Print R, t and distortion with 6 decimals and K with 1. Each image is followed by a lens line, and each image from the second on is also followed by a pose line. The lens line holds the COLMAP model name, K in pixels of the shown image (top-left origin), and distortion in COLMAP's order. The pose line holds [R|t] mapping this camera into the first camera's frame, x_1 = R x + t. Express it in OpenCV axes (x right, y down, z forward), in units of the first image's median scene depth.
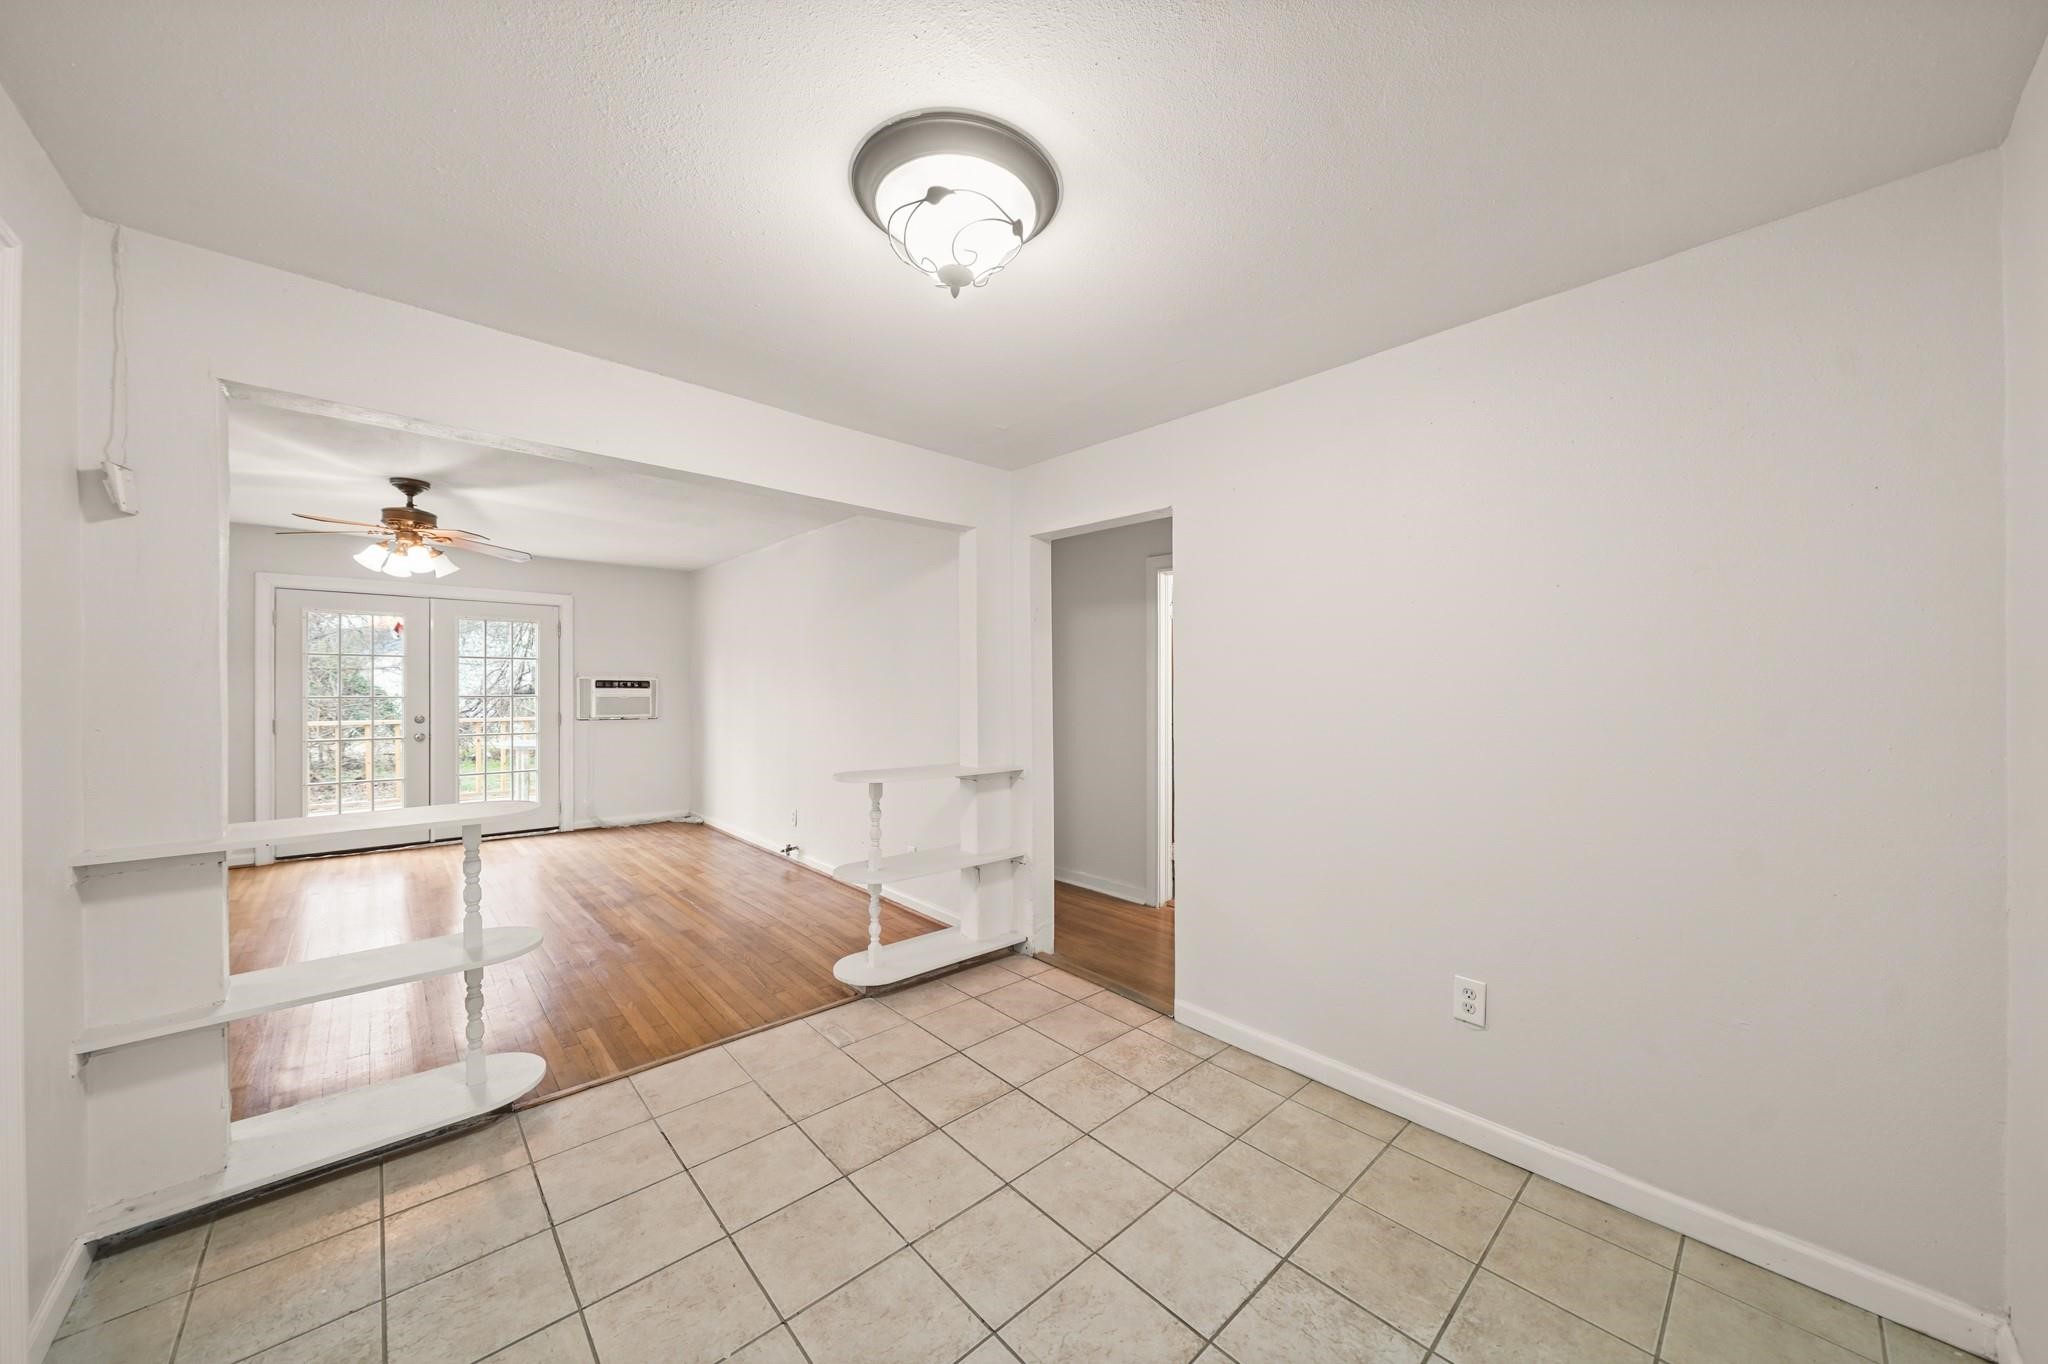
lens RADIAL K [[707.6, 0, 1016.3], [0, 707.6, 689.8], [0, 0, 1]] dist [-0.001082, -0.000127]
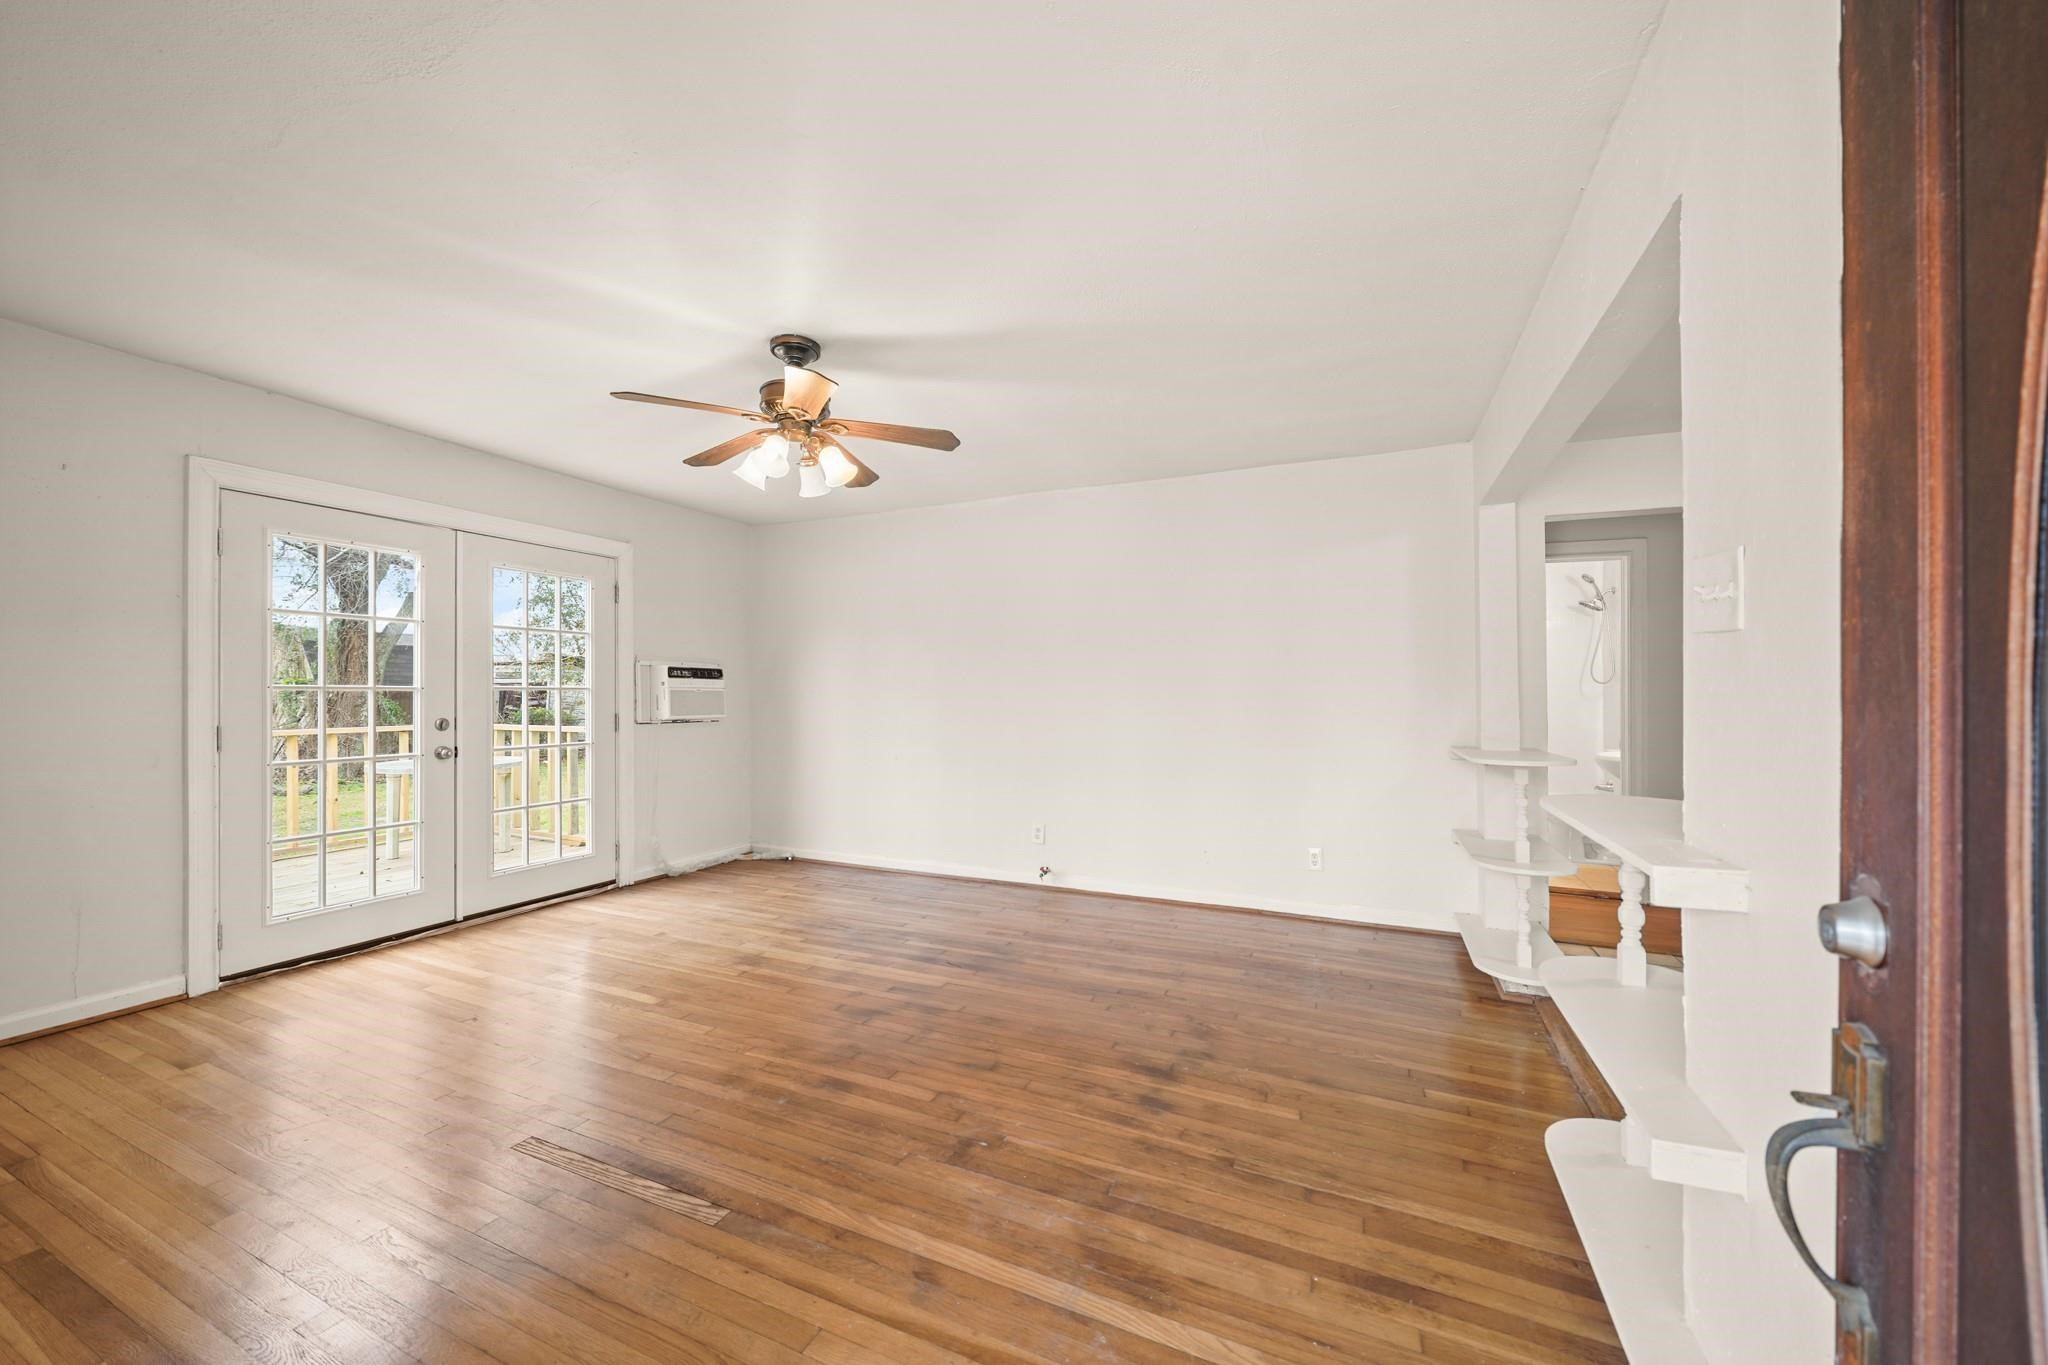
lens RADIAL K [[754.8, 0, 1016.7], [0, 754.8, 687.4], [0, 0, 1]] dist [-0.000830, -0.000049]
pose [[0.920325, -0.000645, 0.391154, -0.653638], [0.005939, 0.999906, -0.012324, 0.021322], [-0.391110, 0.013665, 0.920243, 0.199349]]
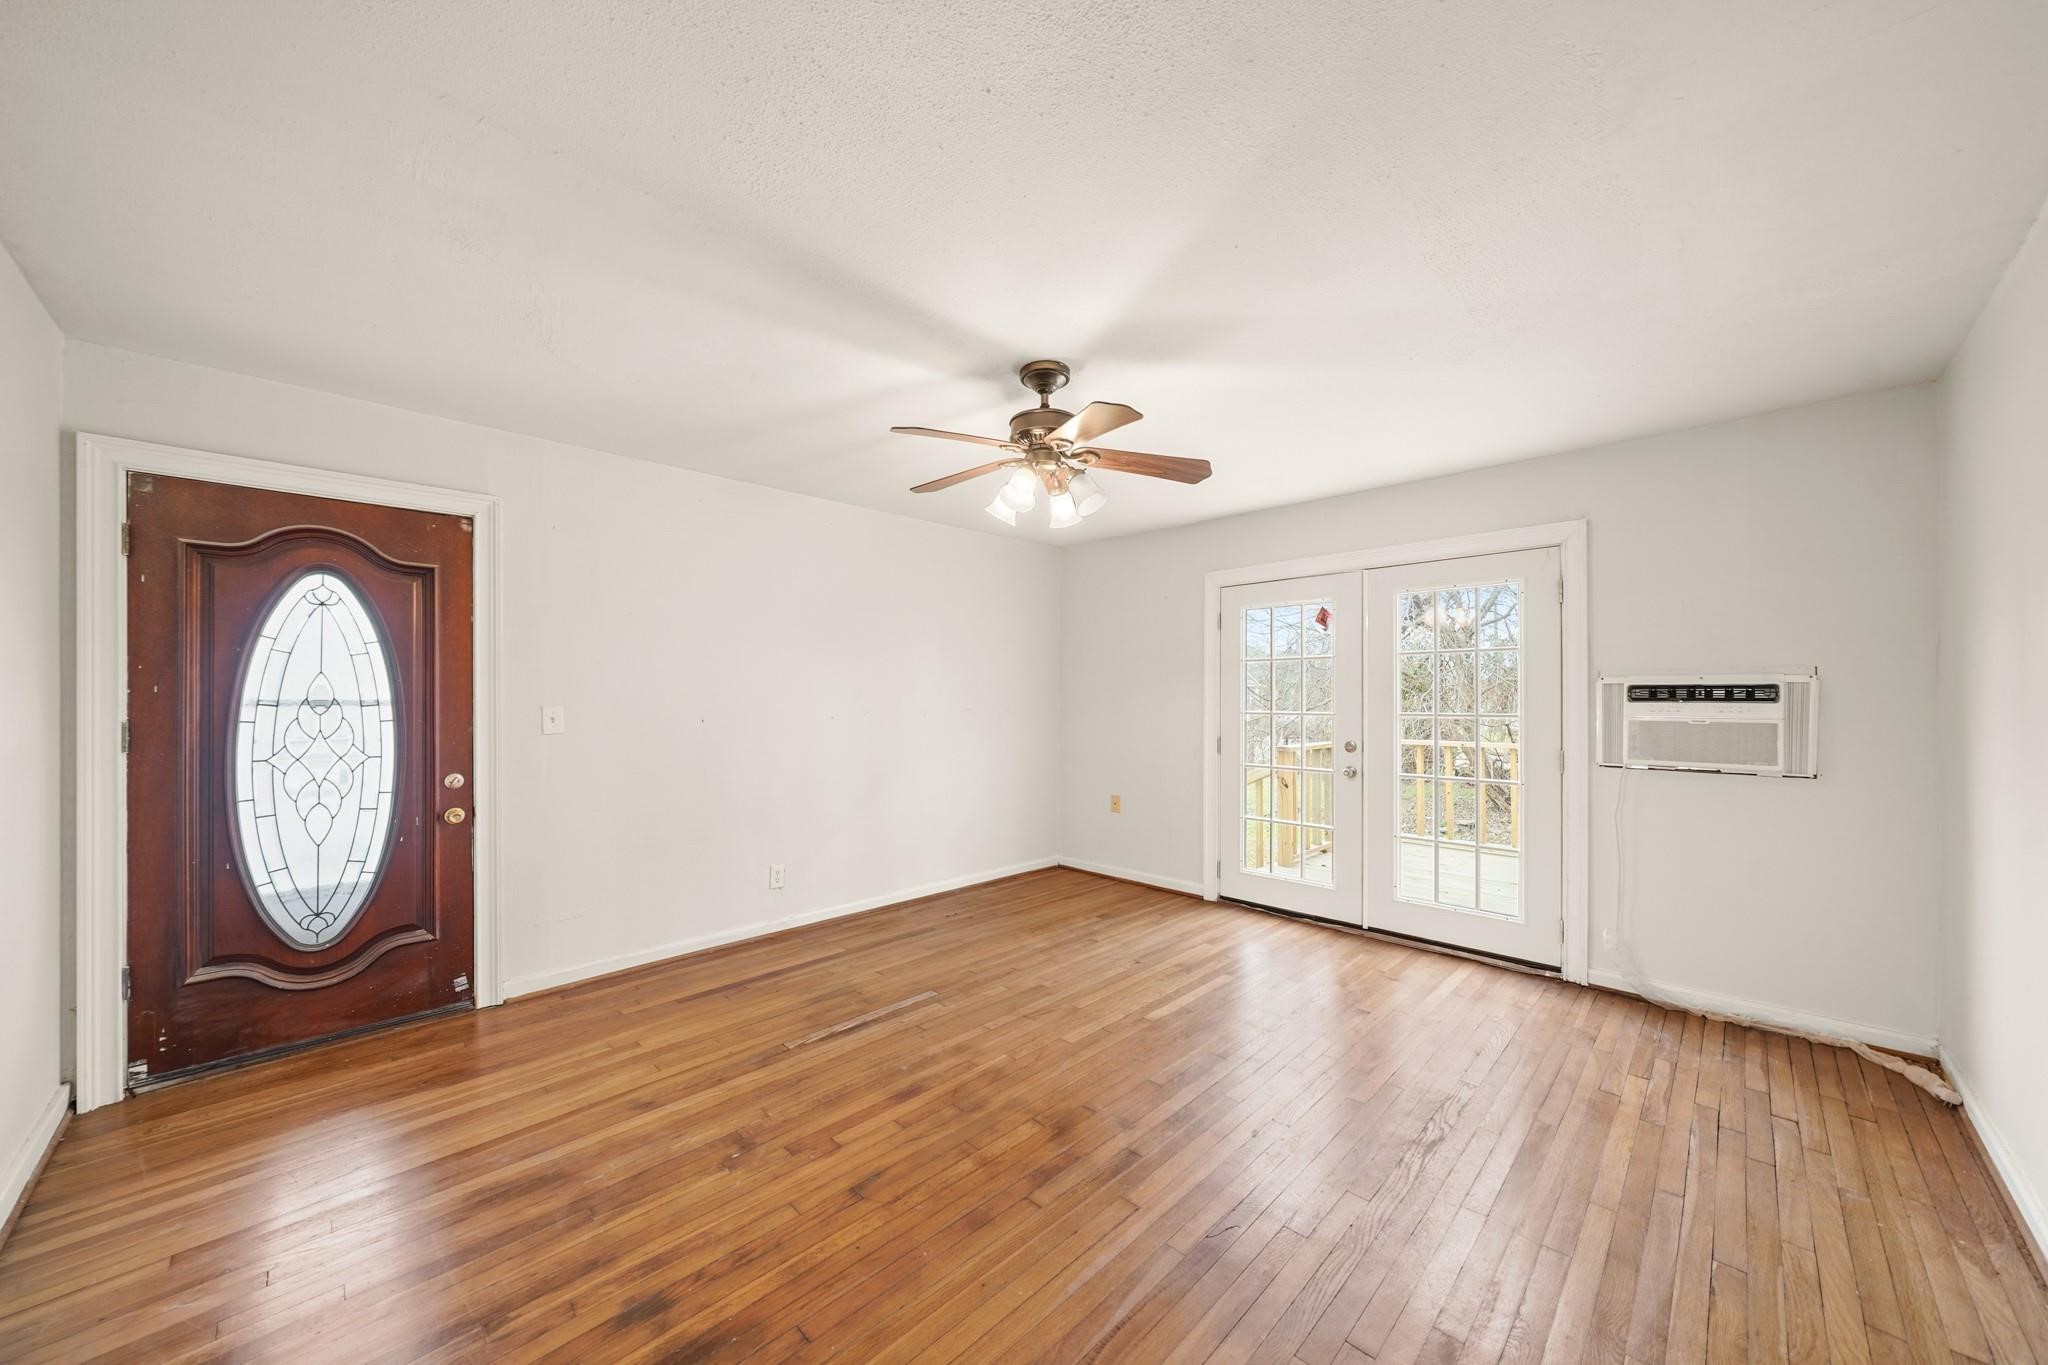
lens RADIAL K [[718.5, 0, 1026.9], [0, 718.5, 694.5], [0, 0, 1]] dist [-0.005962, -0.000116]
pose [[0.047053, -0.009918, -0.998843, -0.157128], [-0.004648, 0.999938, -0.010148, -0.000769], [0.998882, 0.005120, 0.047004, 0.662941]]
